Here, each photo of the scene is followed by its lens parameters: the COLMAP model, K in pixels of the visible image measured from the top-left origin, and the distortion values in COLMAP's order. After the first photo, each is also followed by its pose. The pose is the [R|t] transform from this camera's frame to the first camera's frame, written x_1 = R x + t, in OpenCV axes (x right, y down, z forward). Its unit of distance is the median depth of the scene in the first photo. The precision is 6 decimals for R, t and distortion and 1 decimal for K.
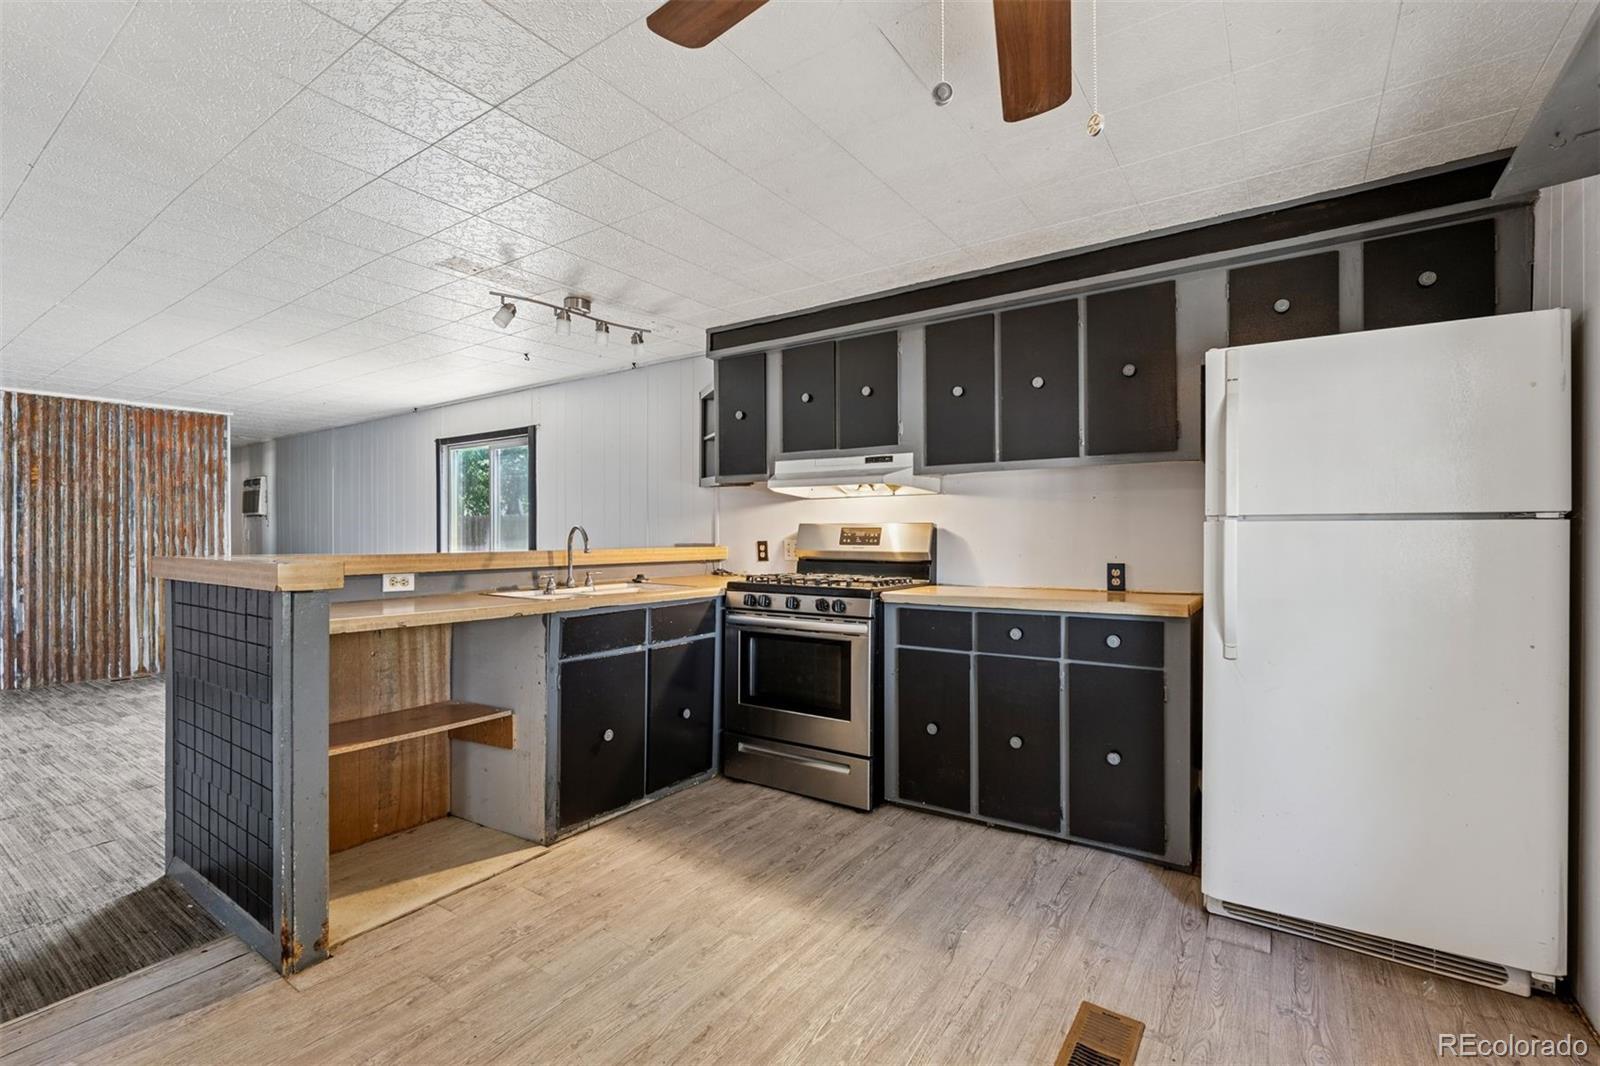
lens RADIAL K [[712.3, 0, 806.3], [0, 712.3, 536.4], [0, 0, 1]] dist [-0.005684, 0.000171]
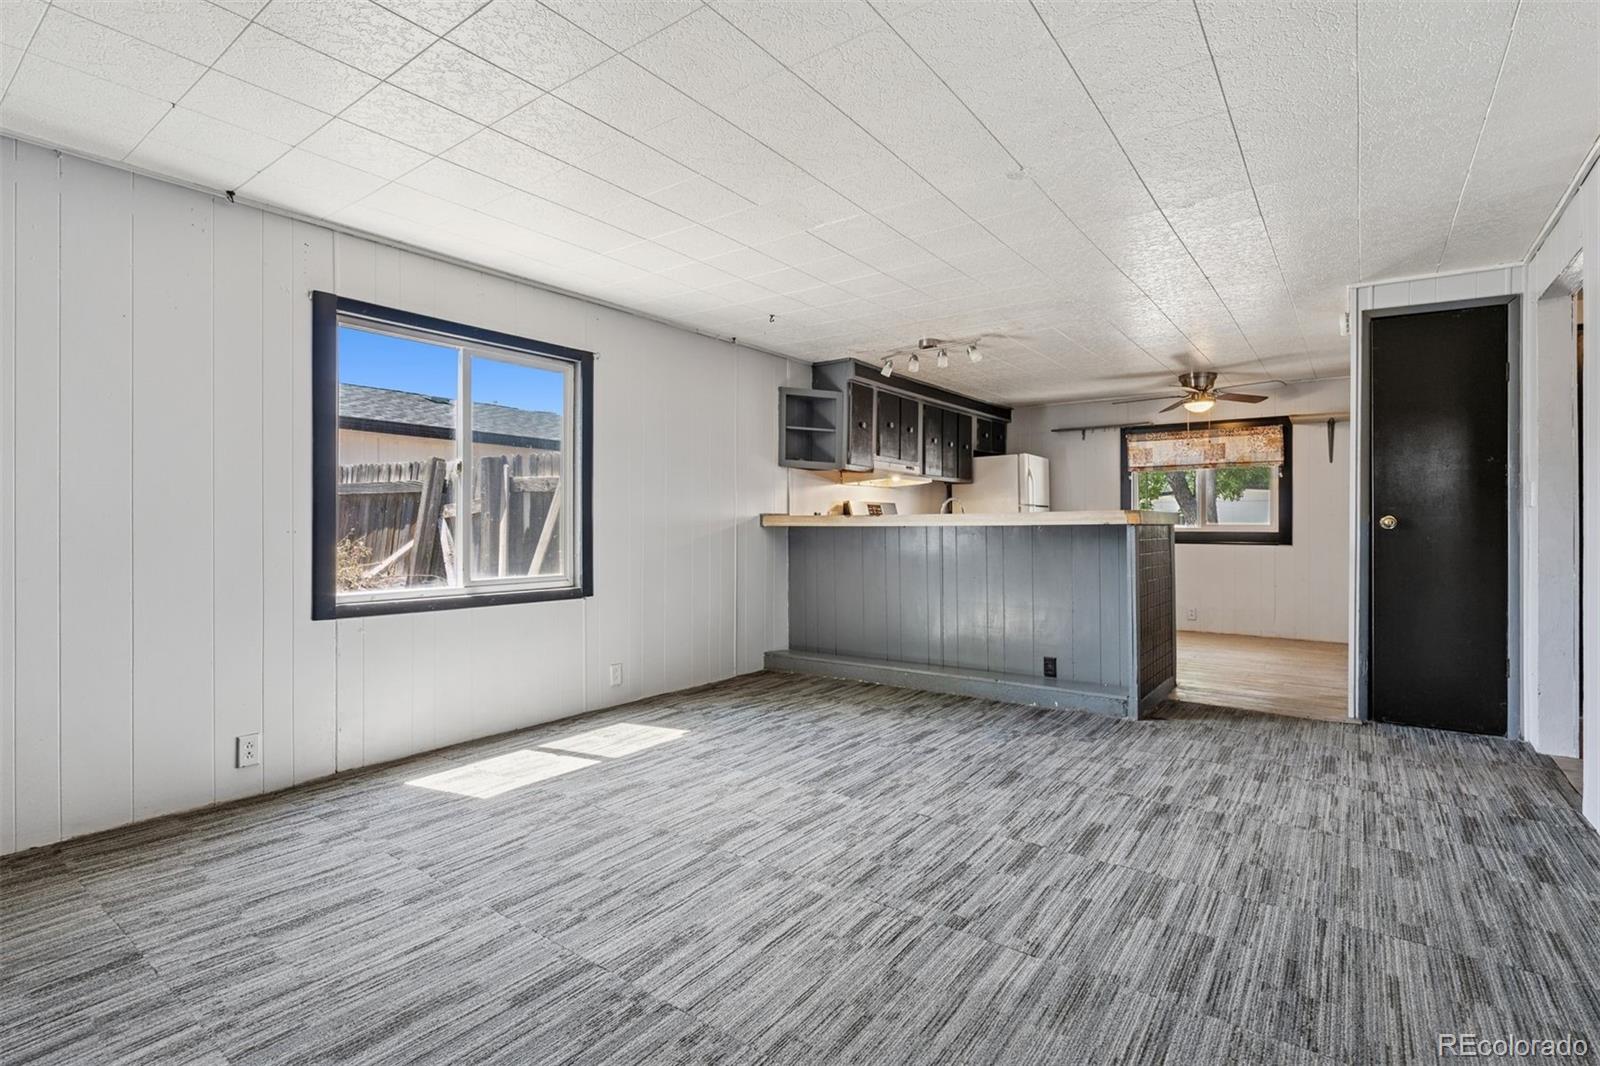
lens RADIAL K [[749.1, 0, 807.1], [0, 749.1, 523.8], [0, 0, 1]] dist [-0.009437, 0.000274]
pose [[0.036609, 0.005434, 0.999315, -1.074845], [0.006504, 0.999963, -0.005675, 0.025798], [-0.999309, 0.006707, 0.036572, 0.699024]]
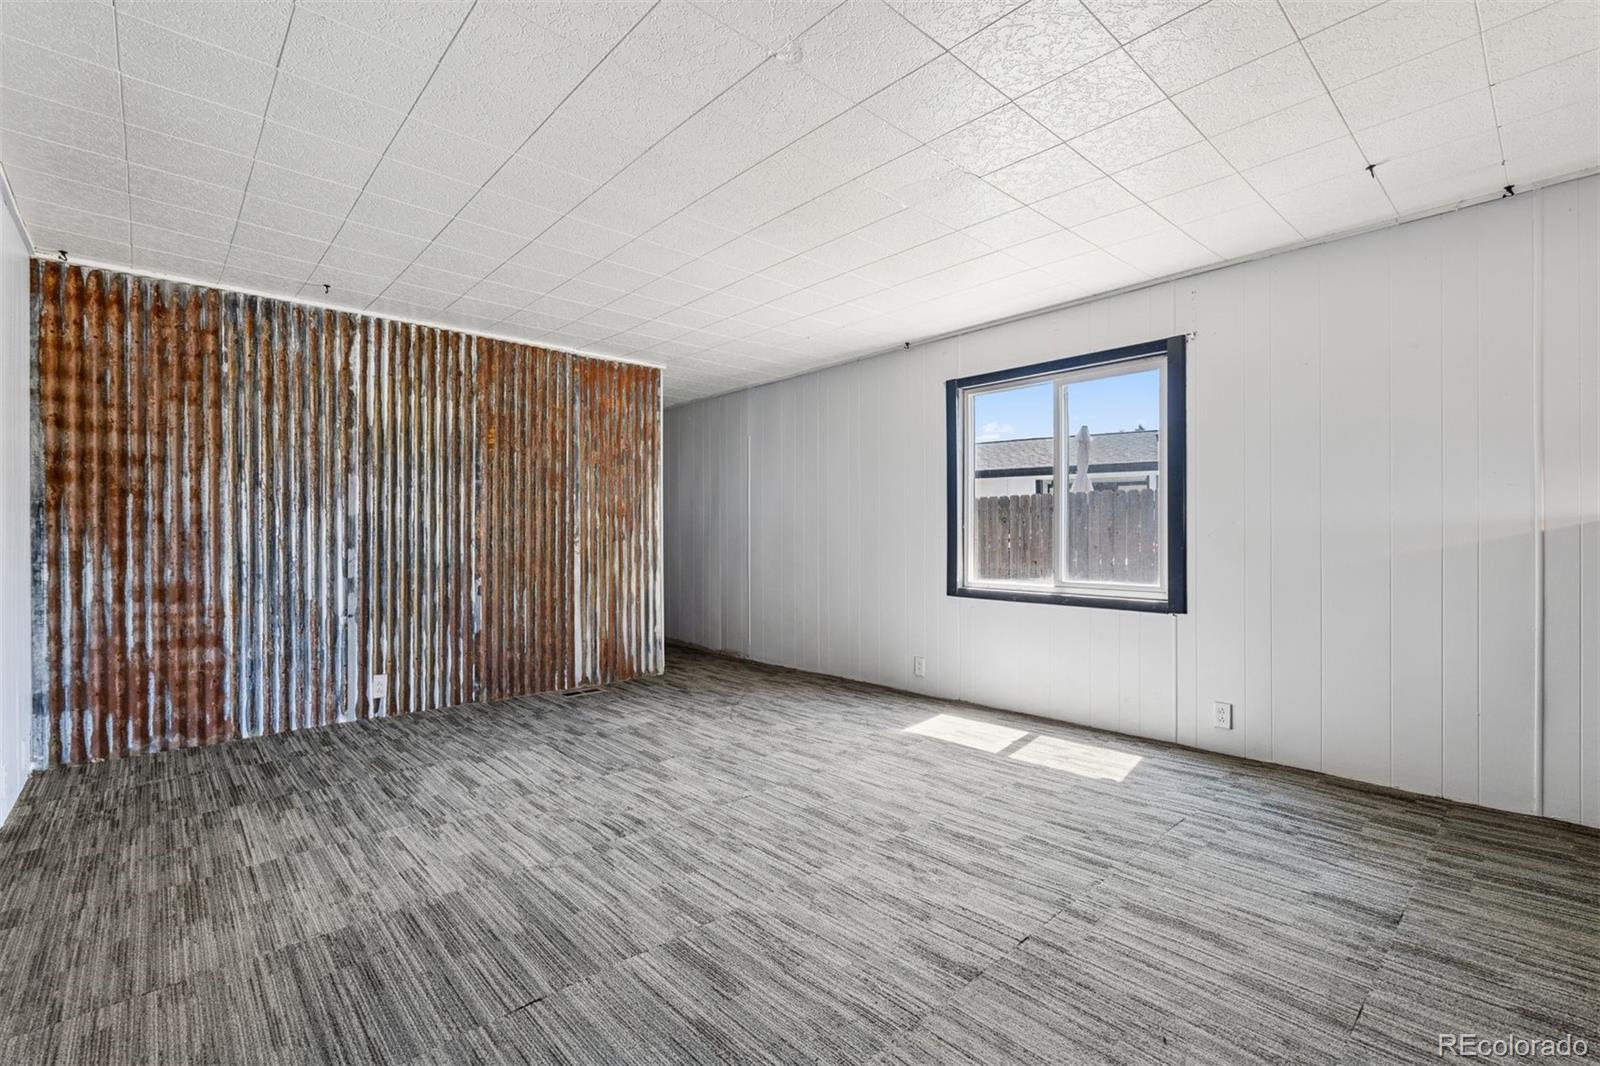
lens RADIAL K [[712.3, 0, 806.9], [0, 712.3, 531.3], [0, 0, 1]] dist [-0.005684, 0.000171]
pose [[0.974676, -0.001459, -0.223619, -0.534295], [-0.000575, 0.999959, -0.009031, 0.026288], [0.223623, 0.008931, 0.974635, 0.275834]]
